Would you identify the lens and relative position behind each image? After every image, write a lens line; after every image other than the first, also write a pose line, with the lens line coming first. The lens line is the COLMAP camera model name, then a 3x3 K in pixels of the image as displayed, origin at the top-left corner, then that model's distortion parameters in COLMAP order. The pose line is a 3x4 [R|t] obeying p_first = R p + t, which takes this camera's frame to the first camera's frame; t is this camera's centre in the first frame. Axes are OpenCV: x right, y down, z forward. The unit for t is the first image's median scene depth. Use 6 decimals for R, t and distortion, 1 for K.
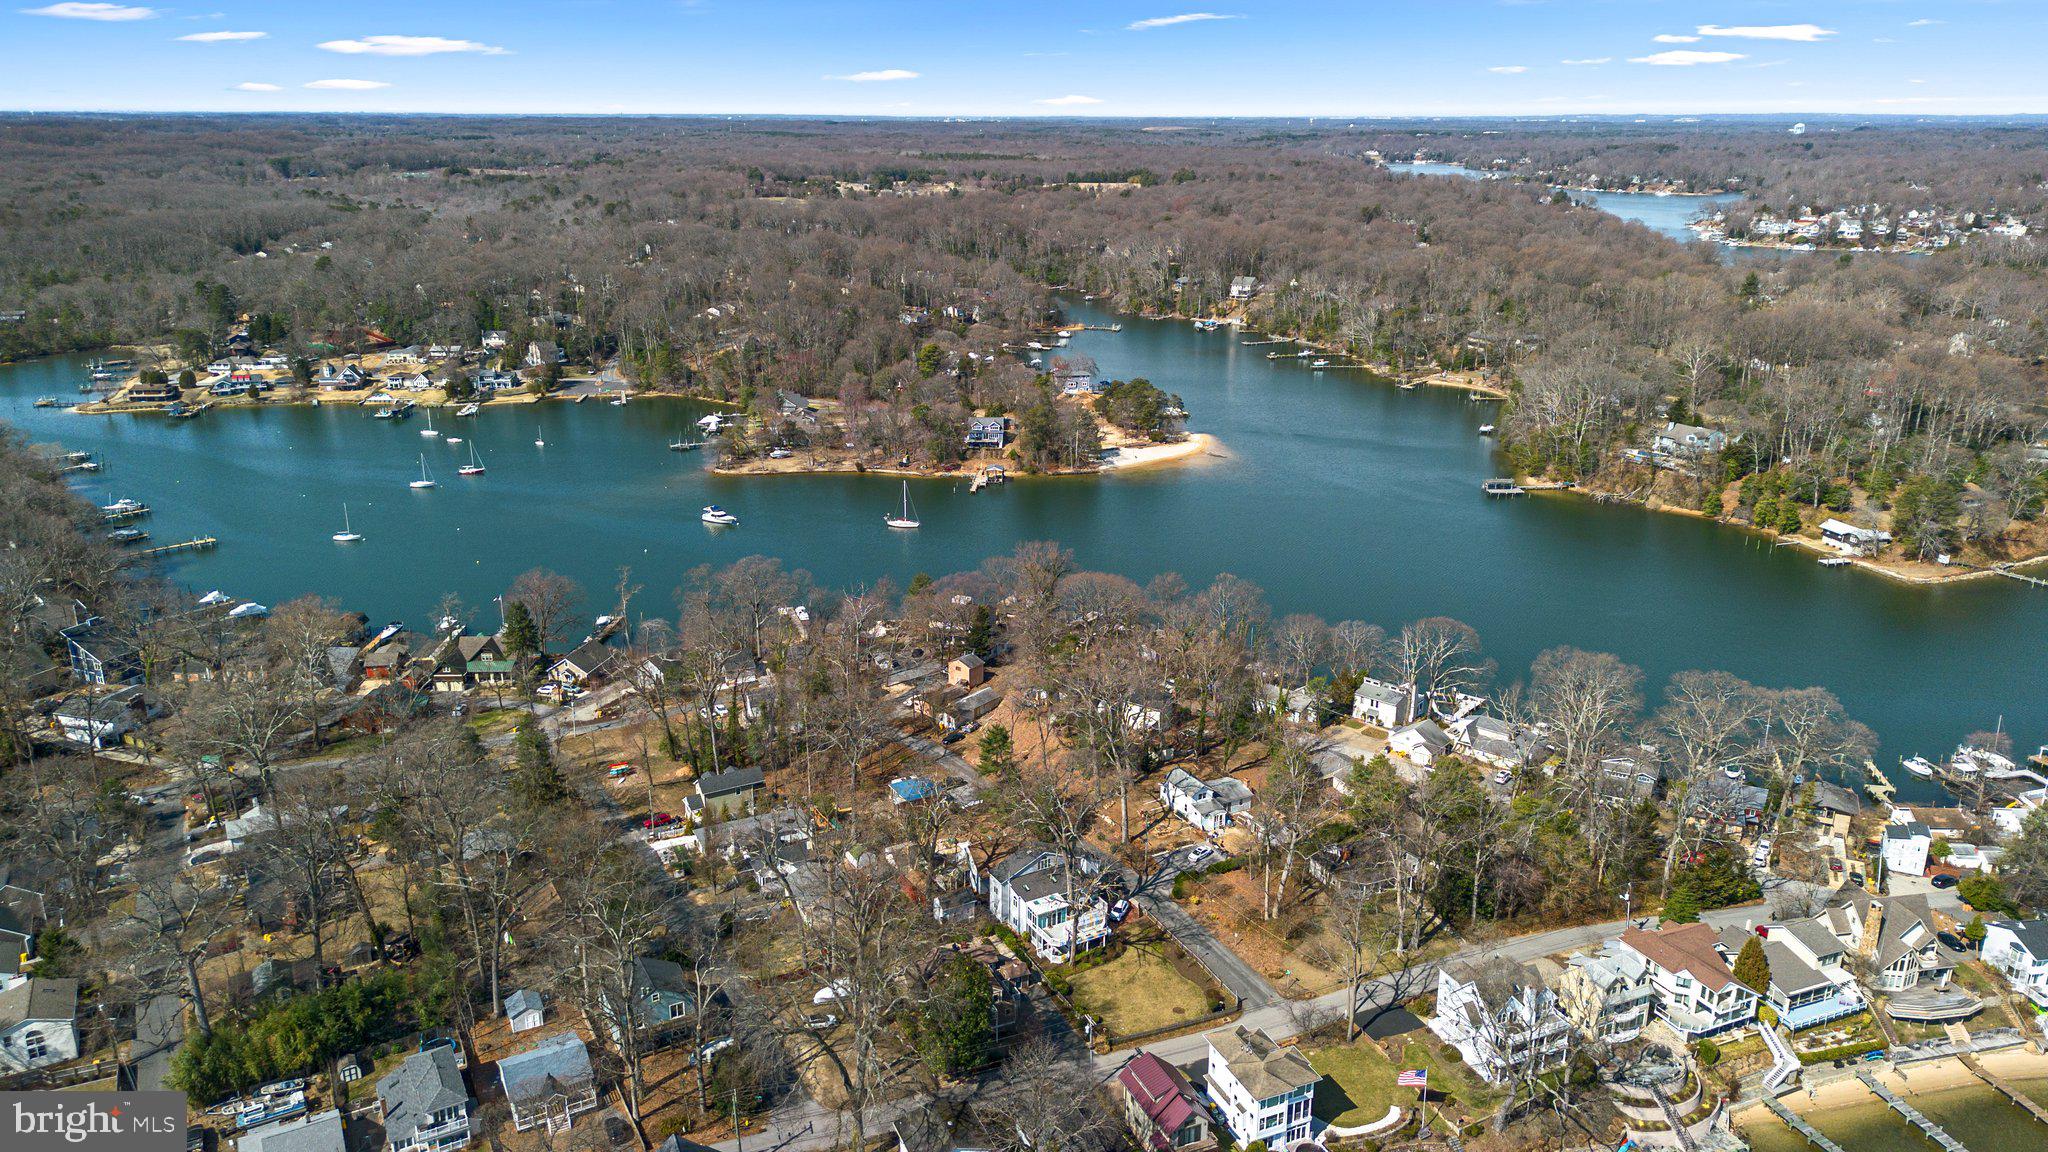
lens RADIAL K [[1434.9, 0, 1030.3], [0, 1434.9, 579.5], [0, 0, 1]] dist [0.076447, -0.072806]
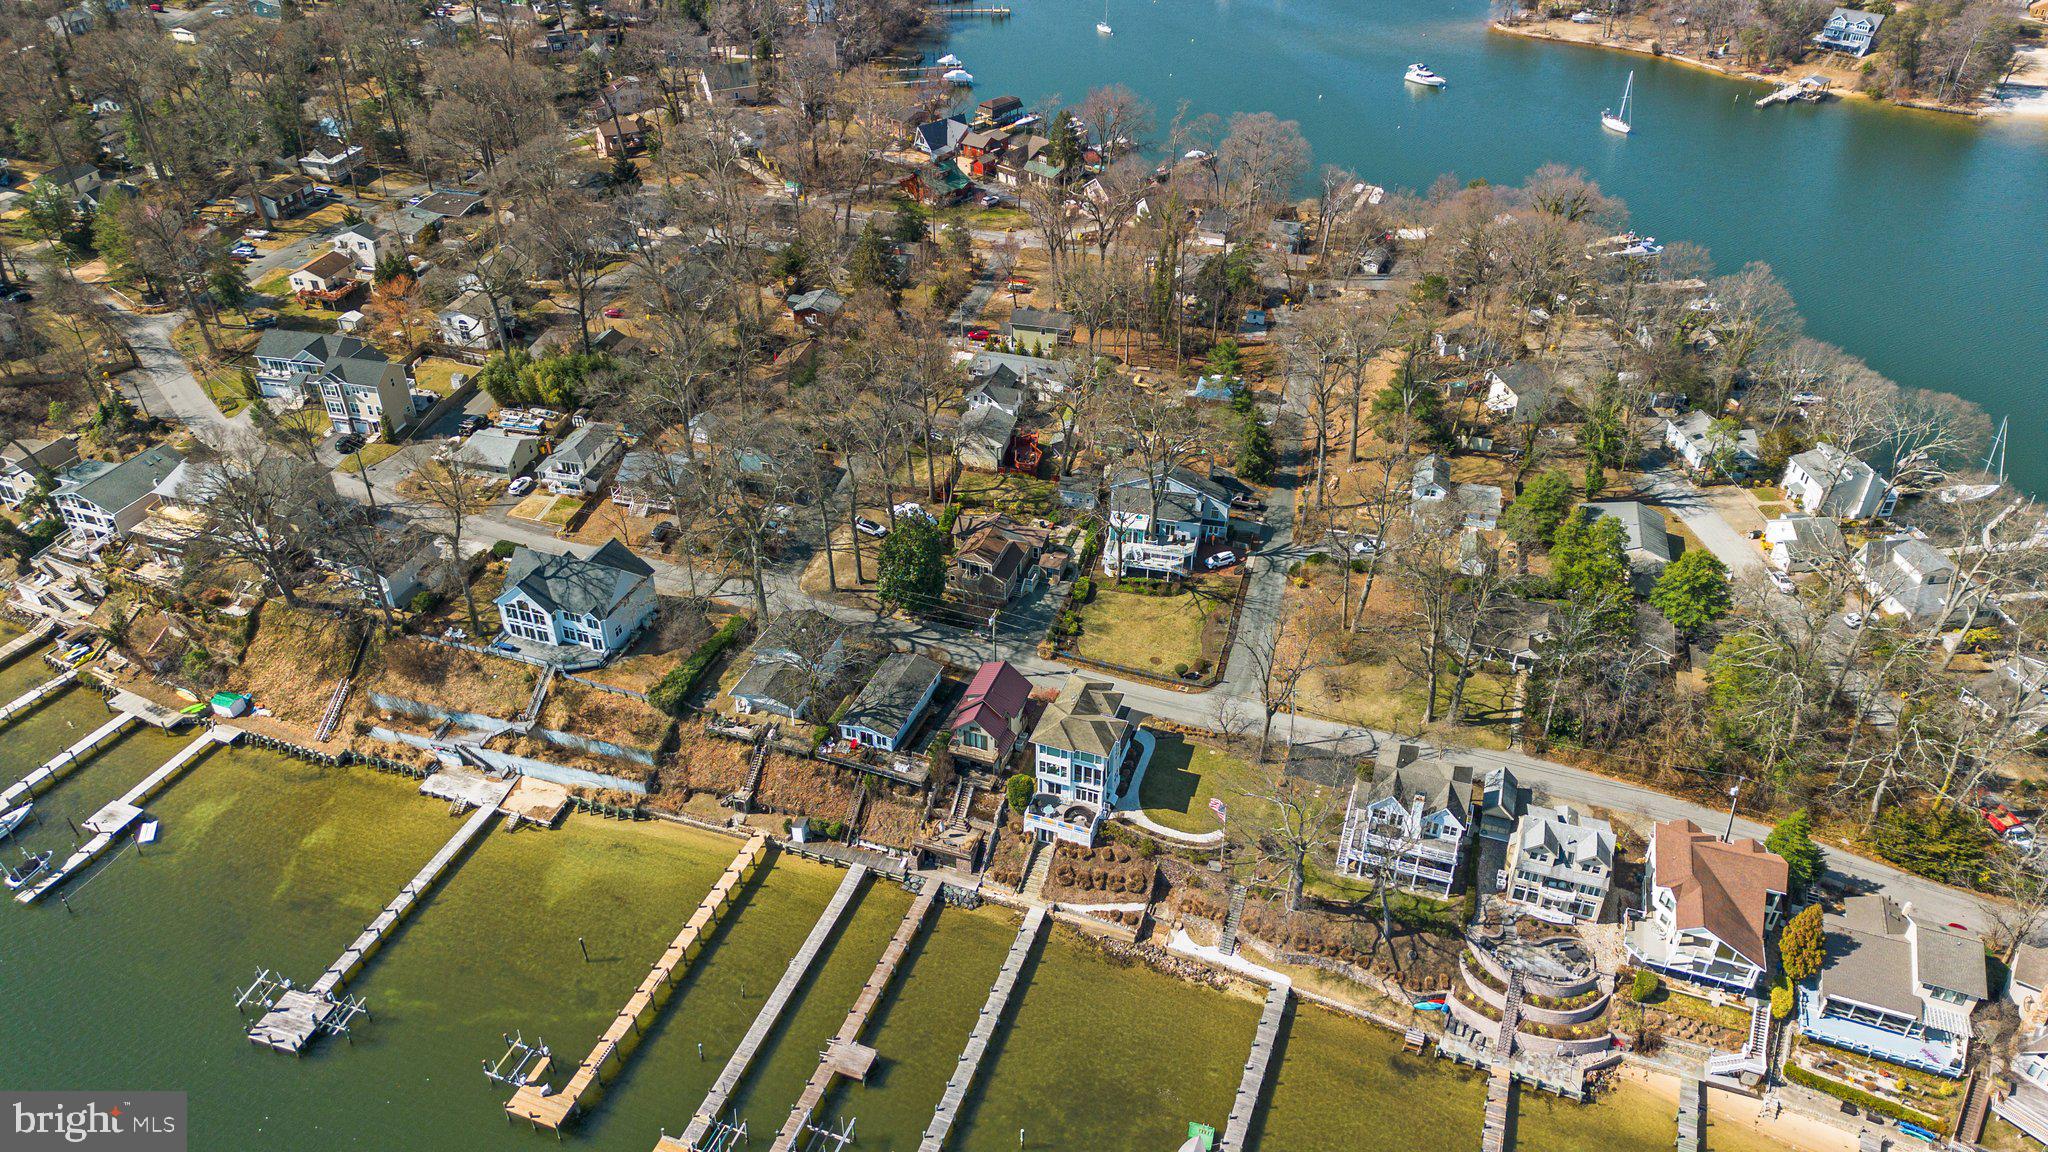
lens RADIAL K [[1434.9, 0, 1029.2], [0, 1434.9, 582.2], [0, 0, 1]] dist [0.076447, -0.072806]
pose [[0.729199, 0.390935, -0.561640, 0.344968], [-0.206616, 0.908224, 0.363921, -0.049977], [0.652364, -0.149327, 0.743049, 0.148901]]
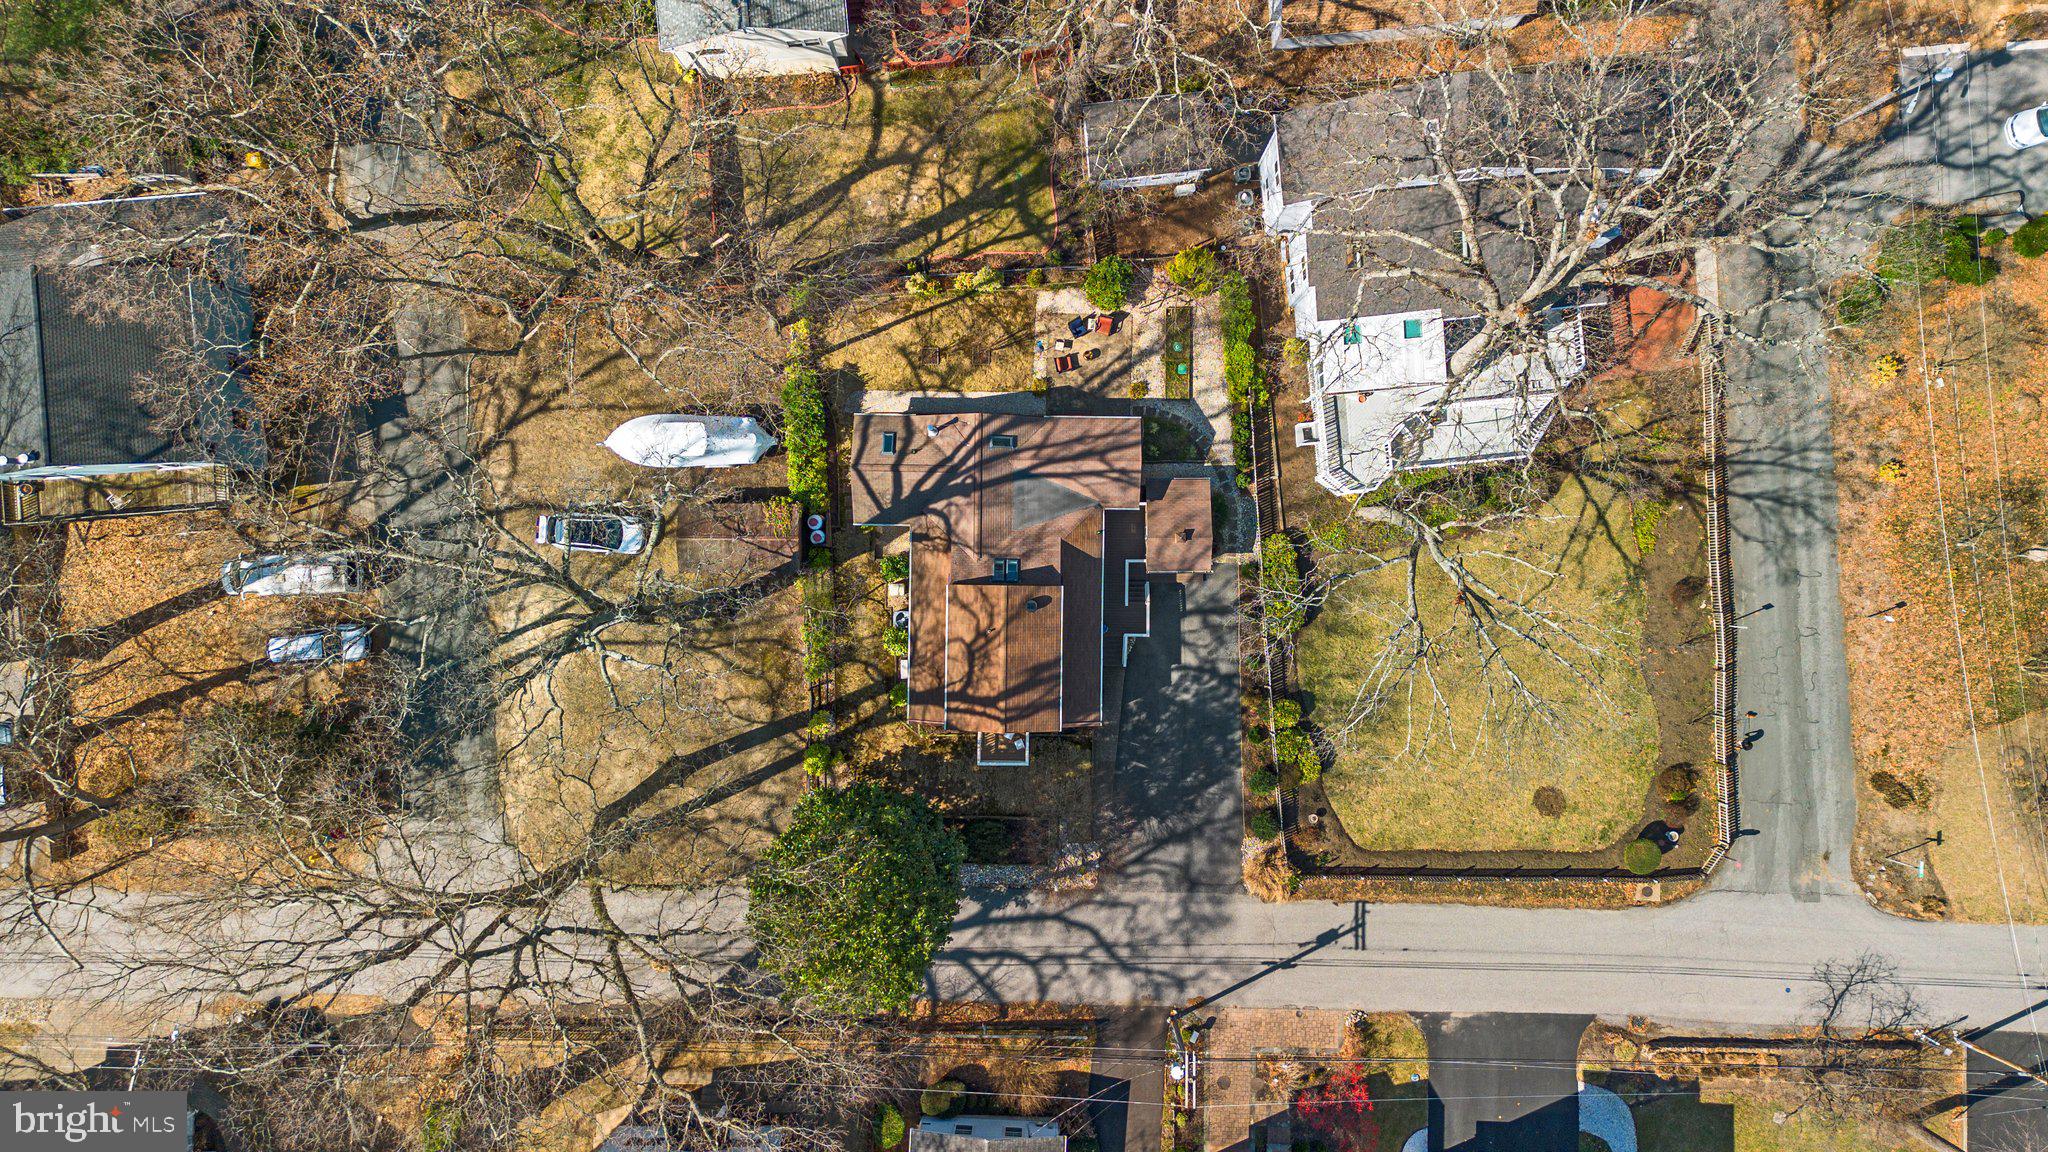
lens RADIAL K [[1434.9, 0, 1027.4], [0, 1434.9, 569.2], [0, 0, 1]] dist [0.076447, -0.072806]
pose [[0.909360, 0.415732, -0.015199, -0.021642], [-0.113835, 0.283808, 0.952100, -0.030495], [0.400132, -0.864072, 0.305409, 0.547816]]
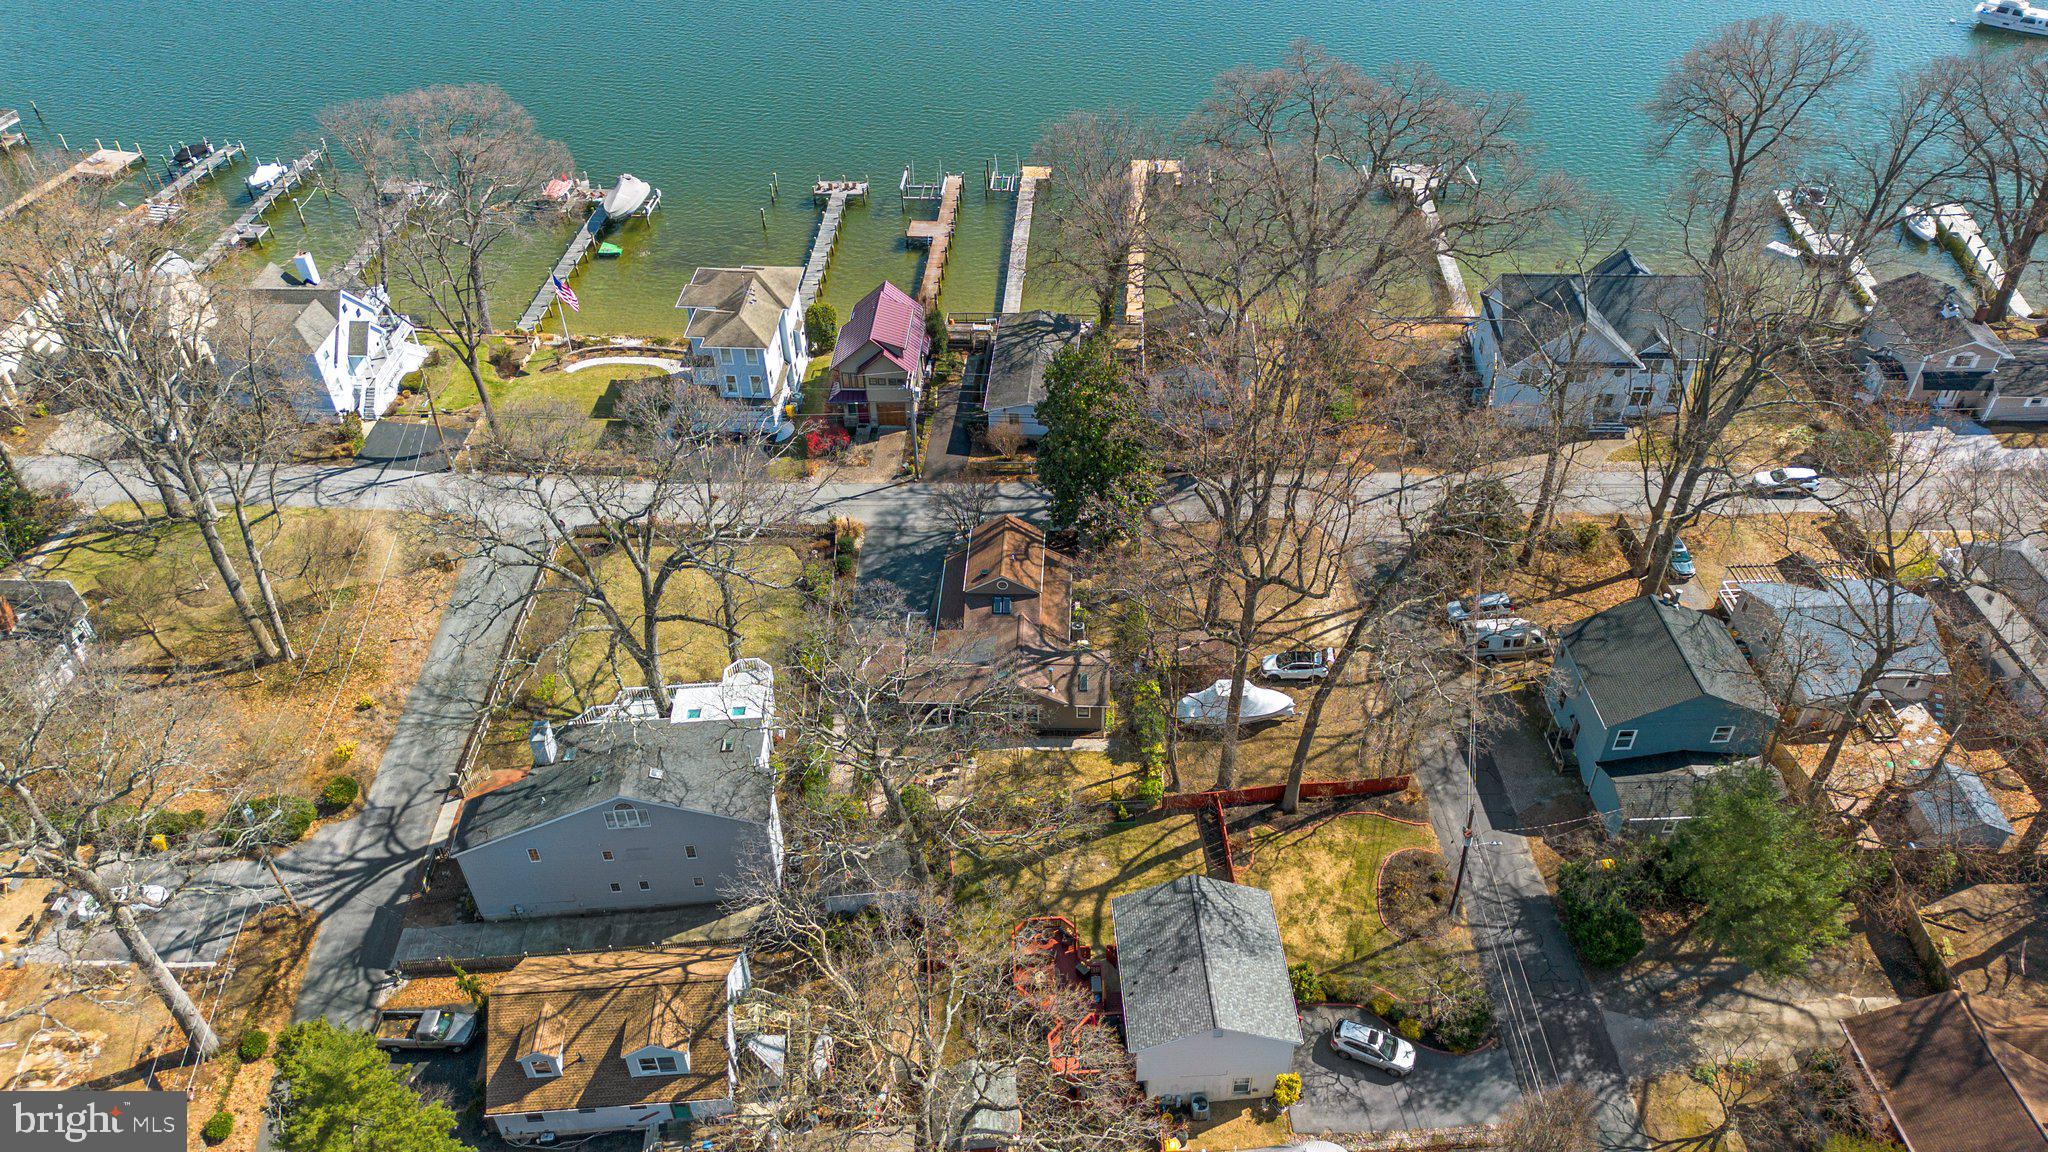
lens RADIAL K [[1434.9, 0, 1025.2], [0, 1434.9, 572.1], [0, 0, 1]] dist [0.076447, -0.072806]
pose [[-0.894601, -0.281802, 0.346809, -0.134013], [0.149477, 0.542675, 0.826535, -0.086037], [-0.421124, 0.791259, -0.443355, 0.734533]]
